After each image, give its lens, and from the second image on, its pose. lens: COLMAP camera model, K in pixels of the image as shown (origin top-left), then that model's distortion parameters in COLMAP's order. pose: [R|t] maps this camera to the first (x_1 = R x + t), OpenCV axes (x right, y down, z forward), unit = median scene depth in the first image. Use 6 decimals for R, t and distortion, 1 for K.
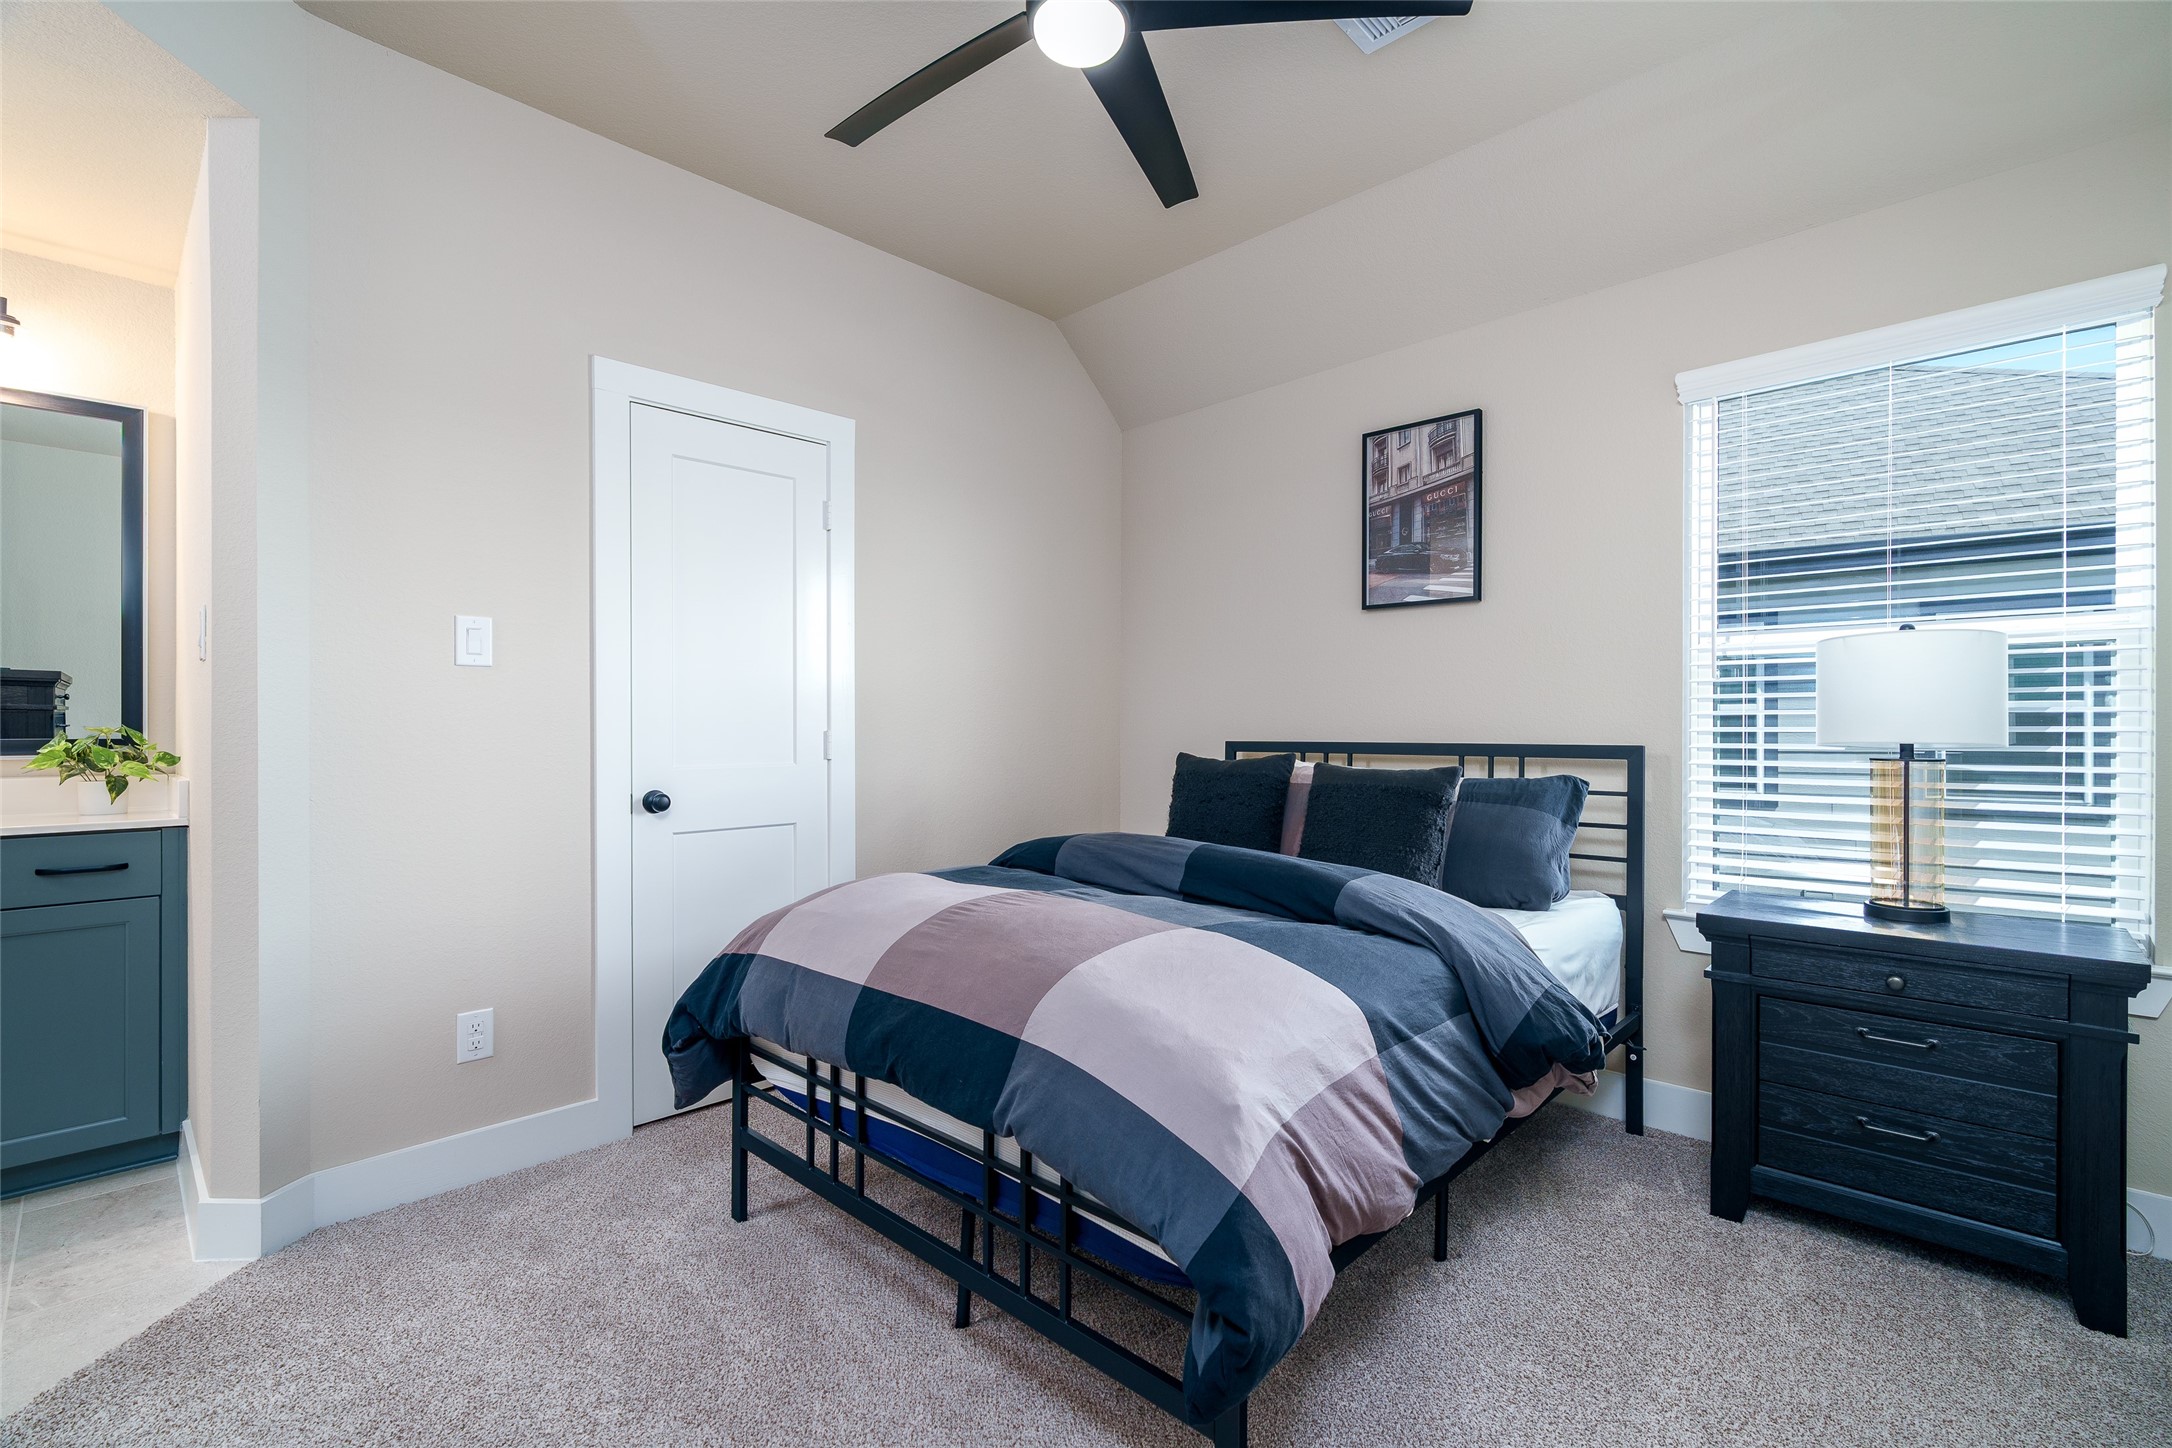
lens RADIAL K [[978.6, 0, 1091.1], [0, 978.6, 724.0], [0, 0, 1]] dist [-0.005041, -0.000168]
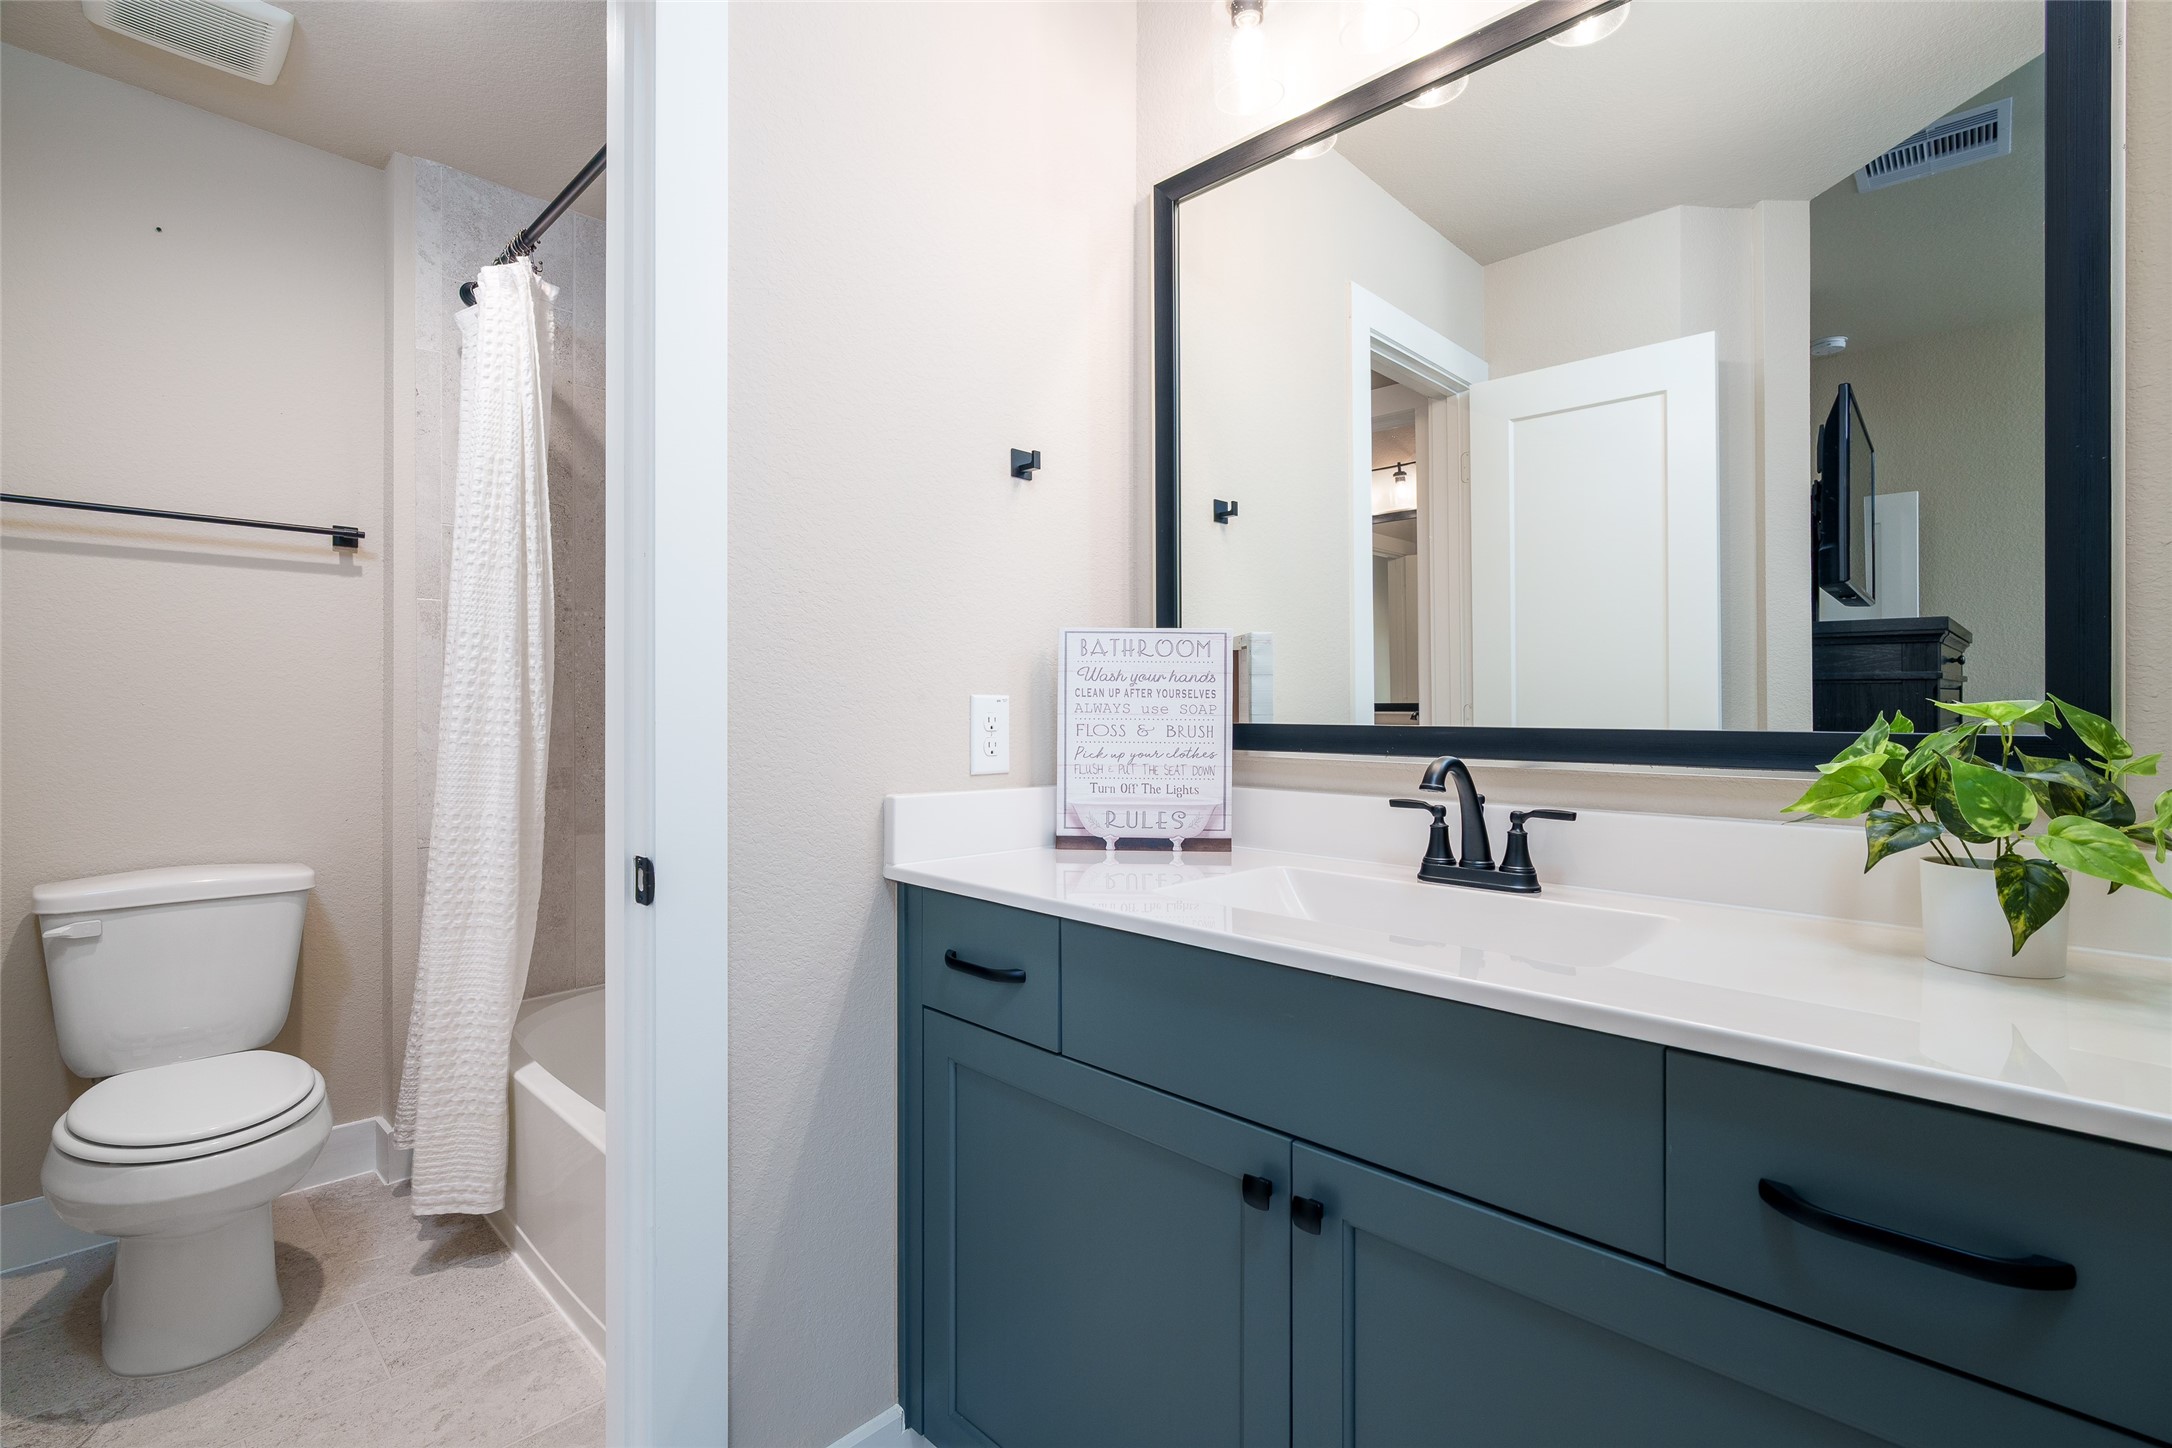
lens RADIAL K [[978.6, 0, 1091.4], [0, 978.6, 710.9], [0, 0, 1]] dist [-0.005041, -0.000168]
pose [[0.013016, 0.003086, -0.999911, -0.693823], [0.000745, 0.999995, 0.003096, 0.005316], [0.999915, -0.000785, 0.013013, 0.695745]]
